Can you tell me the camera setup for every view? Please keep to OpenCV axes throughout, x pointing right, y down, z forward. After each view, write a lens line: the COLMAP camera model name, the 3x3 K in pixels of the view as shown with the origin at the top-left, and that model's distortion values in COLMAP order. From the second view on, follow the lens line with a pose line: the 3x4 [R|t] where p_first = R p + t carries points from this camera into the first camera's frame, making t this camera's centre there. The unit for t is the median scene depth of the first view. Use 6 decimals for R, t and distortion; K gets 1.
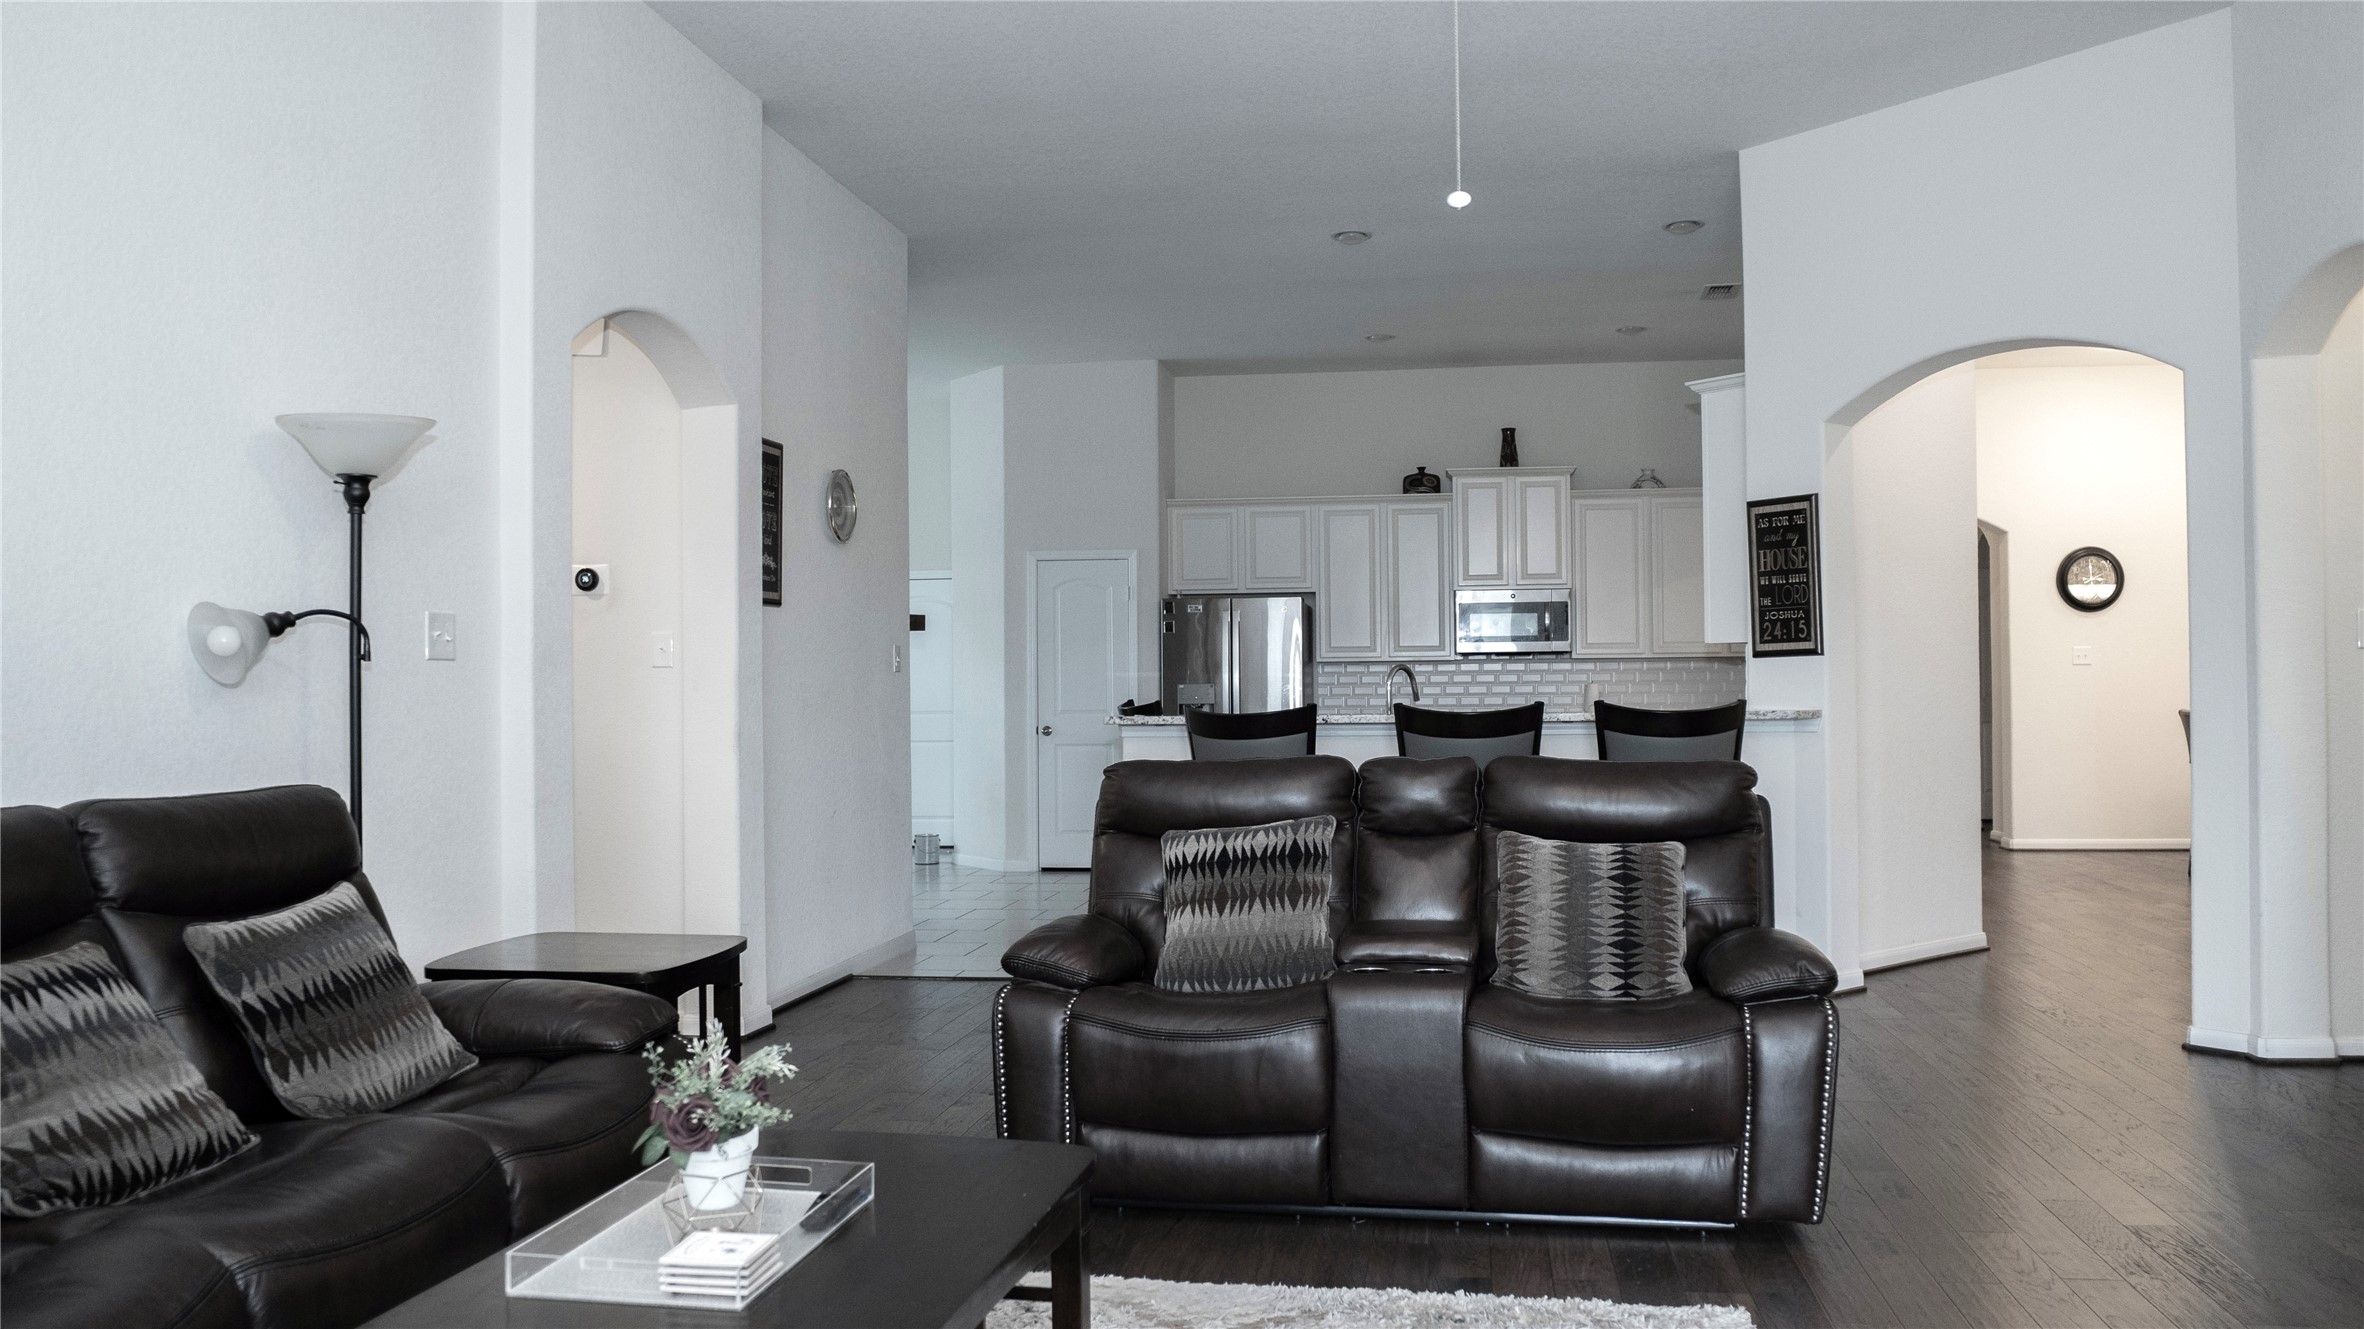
lens RADIAL K [[1606.0, 0, 1221.4], [0, 1606.0, 656.3], [0, 0, 1]] dist [-0.060292, 0.040292]
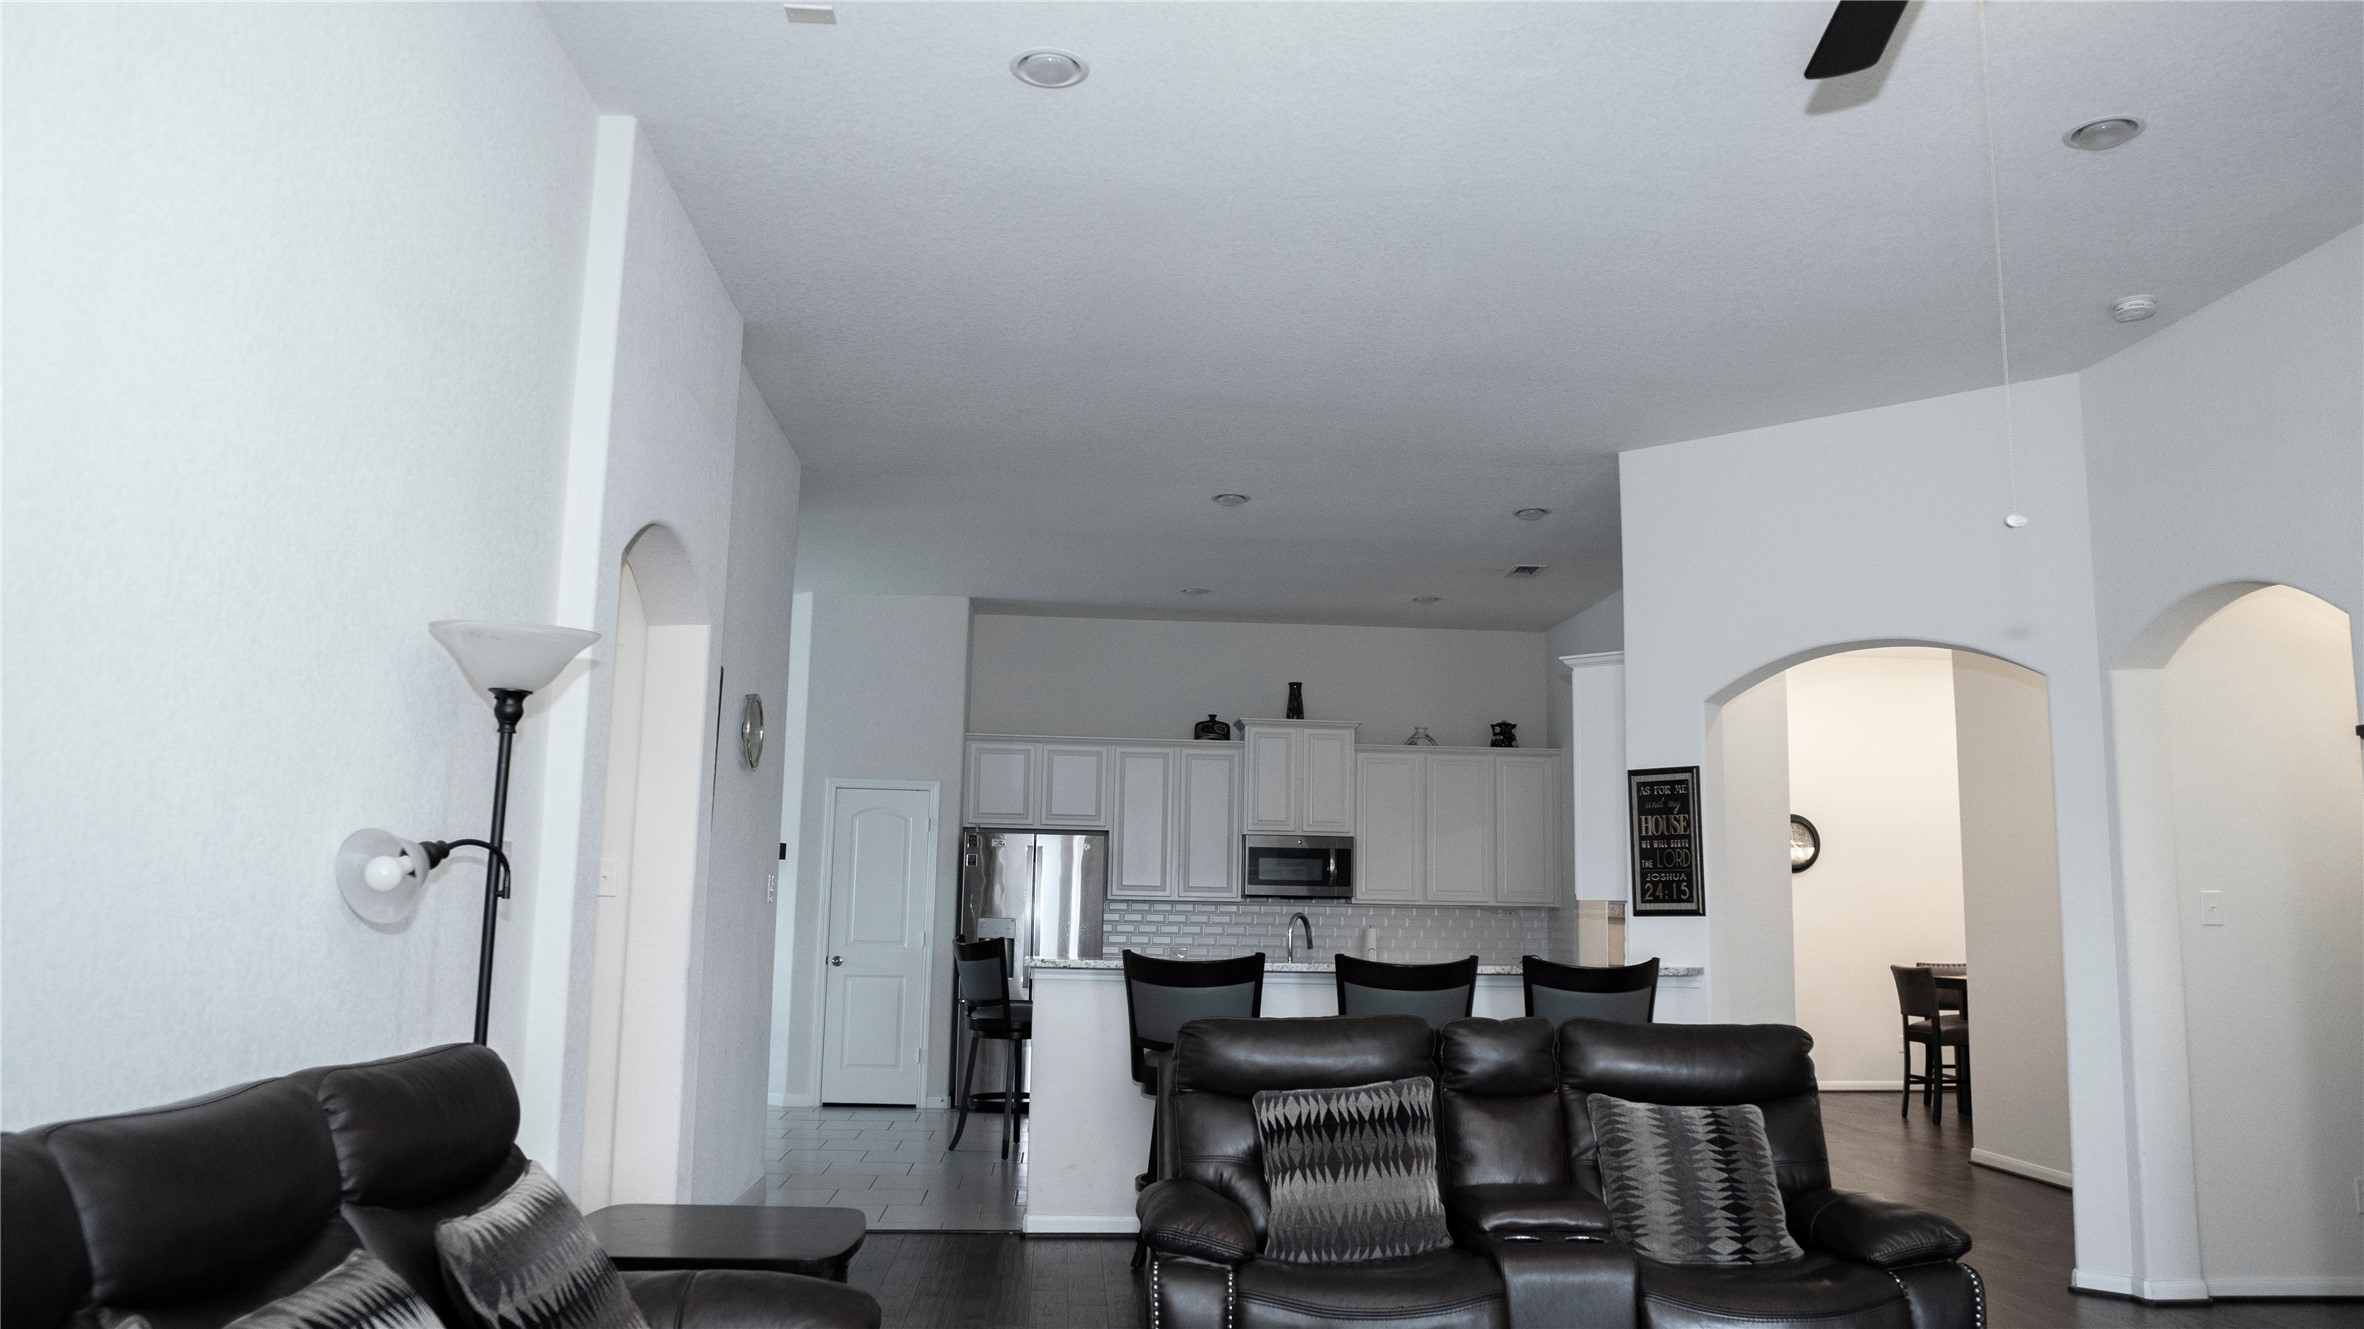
lens RADIAL K [[1545.7, 0, 1194.4], [0, 1545.7, 686.2], [0, 0, 1]] dist [-0.068583, 0.051841]
pose [[0.980210, 0.056632, 0.189686, -0.276780], [-0.031810, 0.990814, -0.131437, -0.012255], [-0.195387, 0.122802, 0.973008, 0.064247]]
